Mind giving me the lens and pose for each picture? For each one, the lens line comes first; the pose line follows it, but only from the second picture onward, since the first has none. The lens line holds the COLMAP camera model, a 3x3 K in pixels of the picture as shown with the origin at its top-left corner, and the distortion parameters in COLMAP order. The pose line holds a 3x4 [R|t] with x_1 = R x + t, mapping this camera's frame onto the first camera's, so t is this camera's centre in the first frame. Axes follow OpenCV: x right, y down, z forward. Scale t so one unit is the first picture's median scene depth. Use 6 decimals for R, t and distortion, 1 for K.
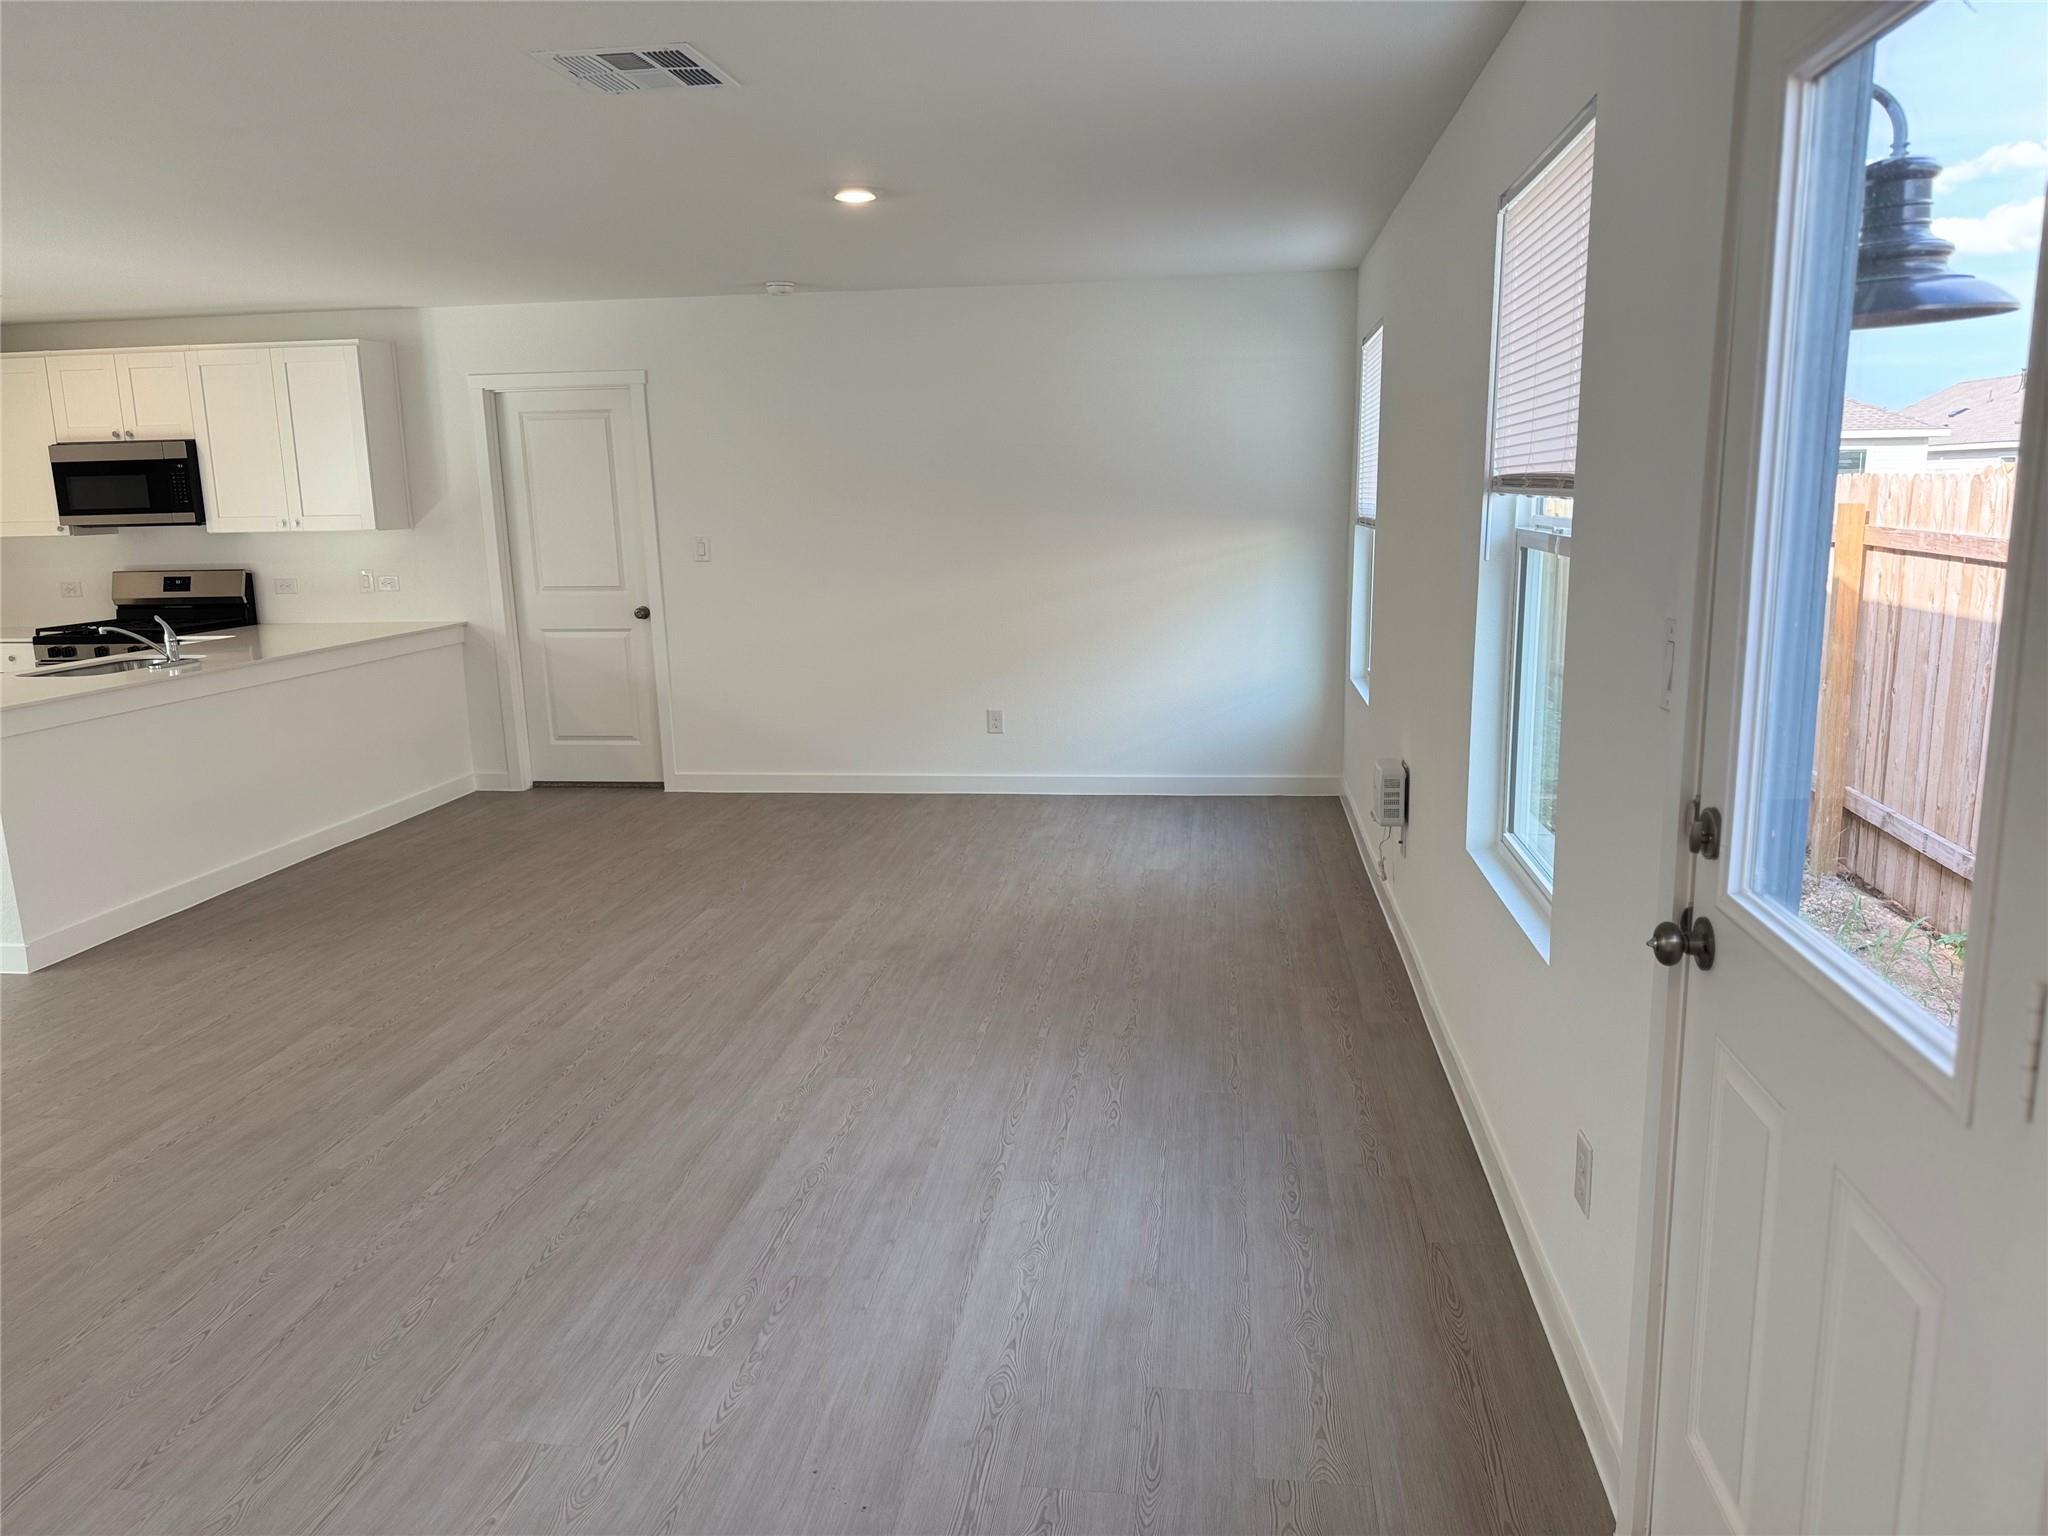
lens RADIAL K [[1438.6, 0, 1024.0], [0, 1438.6, 768.0], [0, 0, 1]] dist [0.061836, -0.093680]
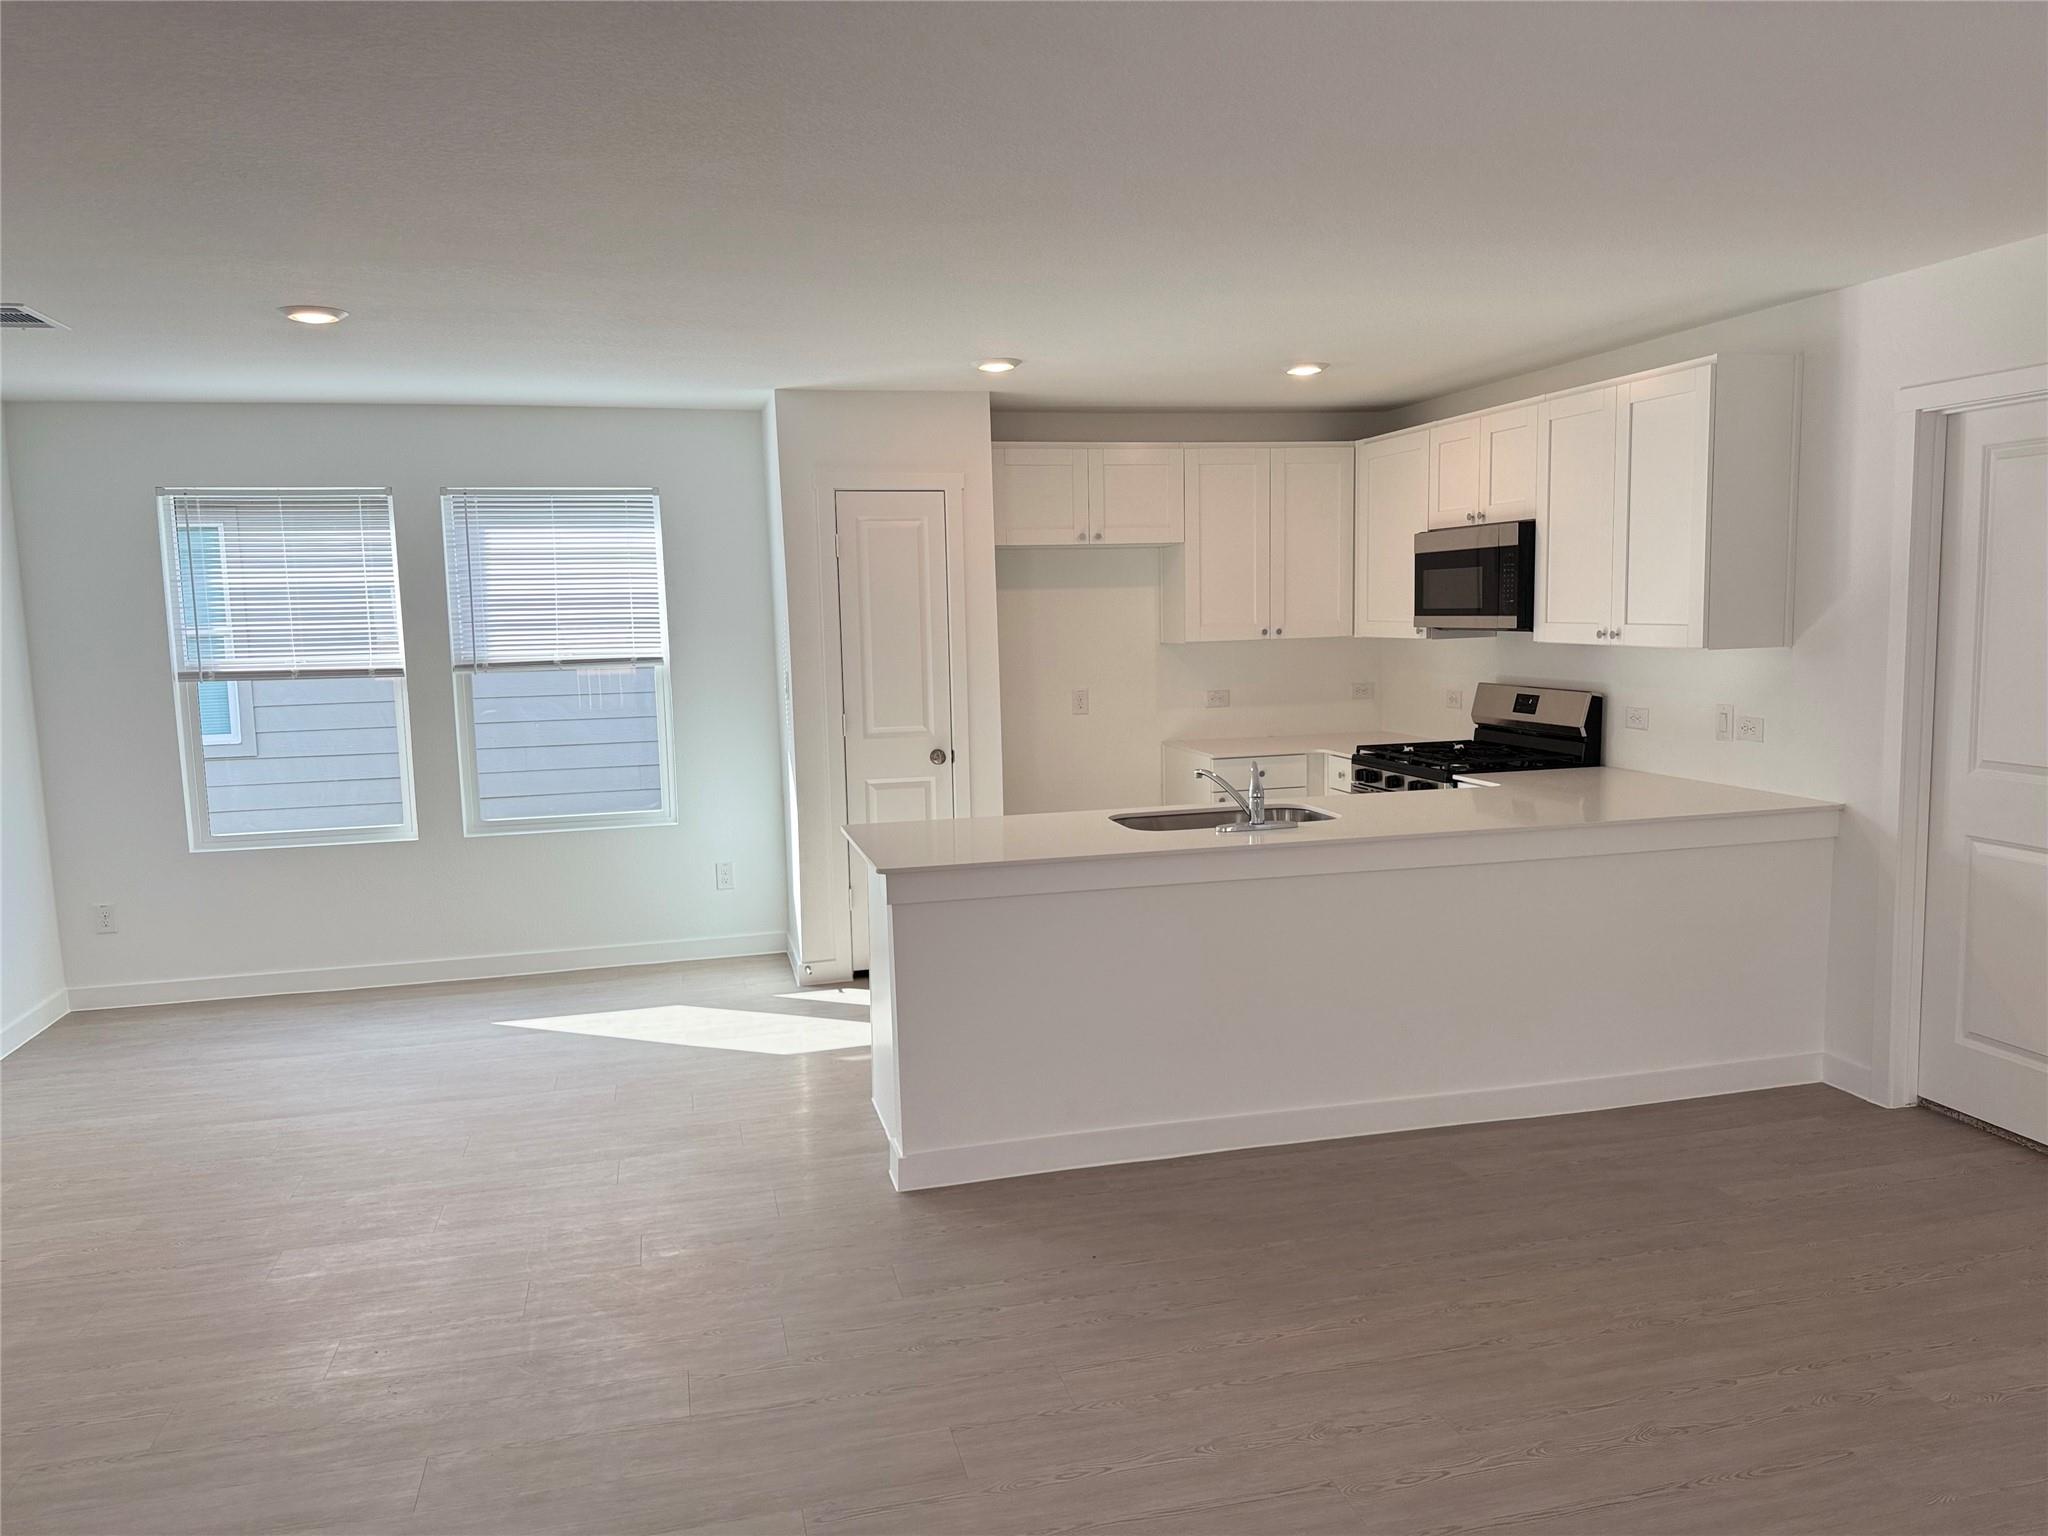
lens RADIAL K [[1438.6, 0, 1024.0], [0, 1438.6, 768.0], [0, 0, 1]] dist [0.061836, -0.093680]
pose [[0.369333, 0.118016, -0.921773, 0.039549], [-0.159327, 0.985258, 0.062306, -0.103158], [0.915537, 0.123852, 0.382691, 0.482700]]
